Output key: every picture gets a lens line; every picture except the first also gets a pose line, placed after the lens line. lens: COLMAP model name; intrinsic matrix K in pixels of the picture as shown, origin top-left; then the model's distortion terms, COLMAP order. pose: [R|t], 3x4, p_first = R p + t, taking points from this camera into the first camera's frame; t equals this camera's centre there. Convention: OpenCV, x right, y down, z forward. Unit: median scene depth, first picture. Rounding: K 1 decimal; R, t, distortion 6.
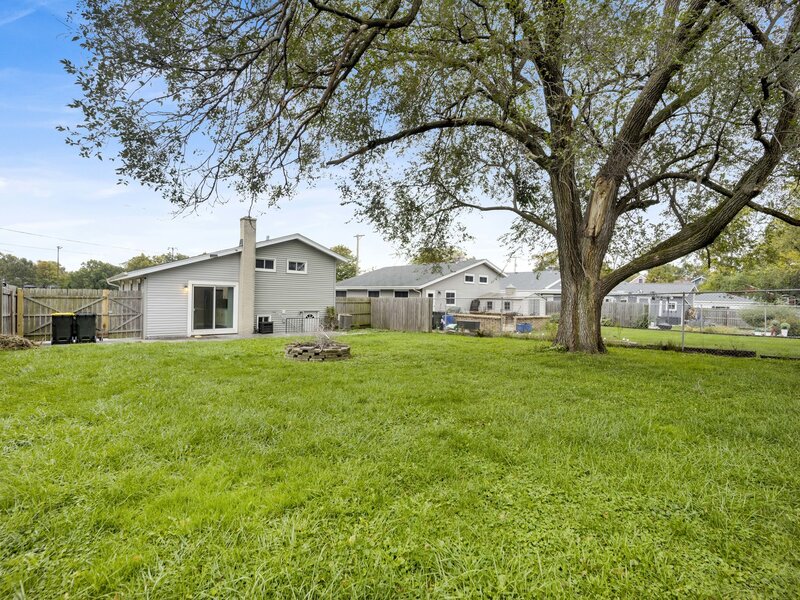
lens RADIAL K [[311.3, 0, 400.0], [0, 311.3, 300.0], [0, 0, 1]] dist [0.000533, 0.000012]
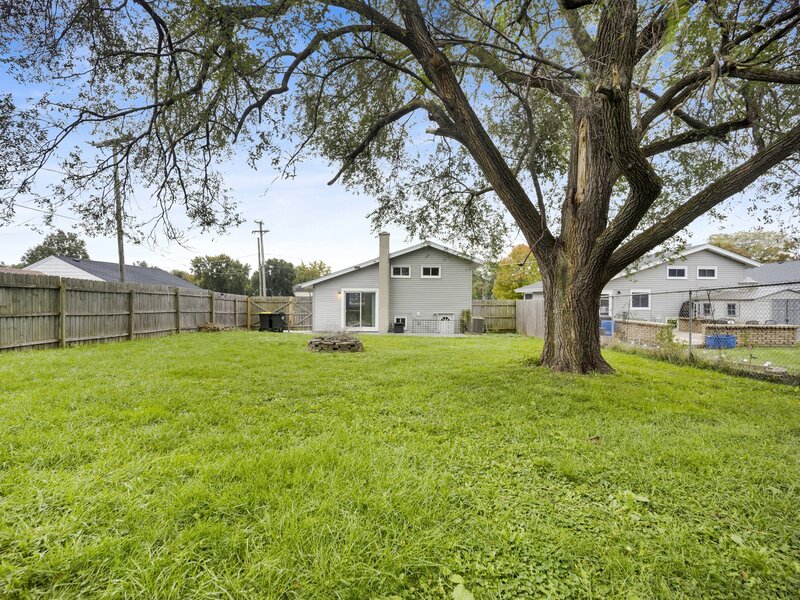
lens RADIAL K [[314.2, 0, 400.0], [0, 314.2, 300.0], [0, 0, 1]] dist [-0.000293, -0.000021]
pose [[0.821804, -0.013675, -0.569606, 0.229133], [0.006039, 0.999865, -0.015291, 0.006306], [0.569738, 0.009126, 0.821775, 0.063955]]
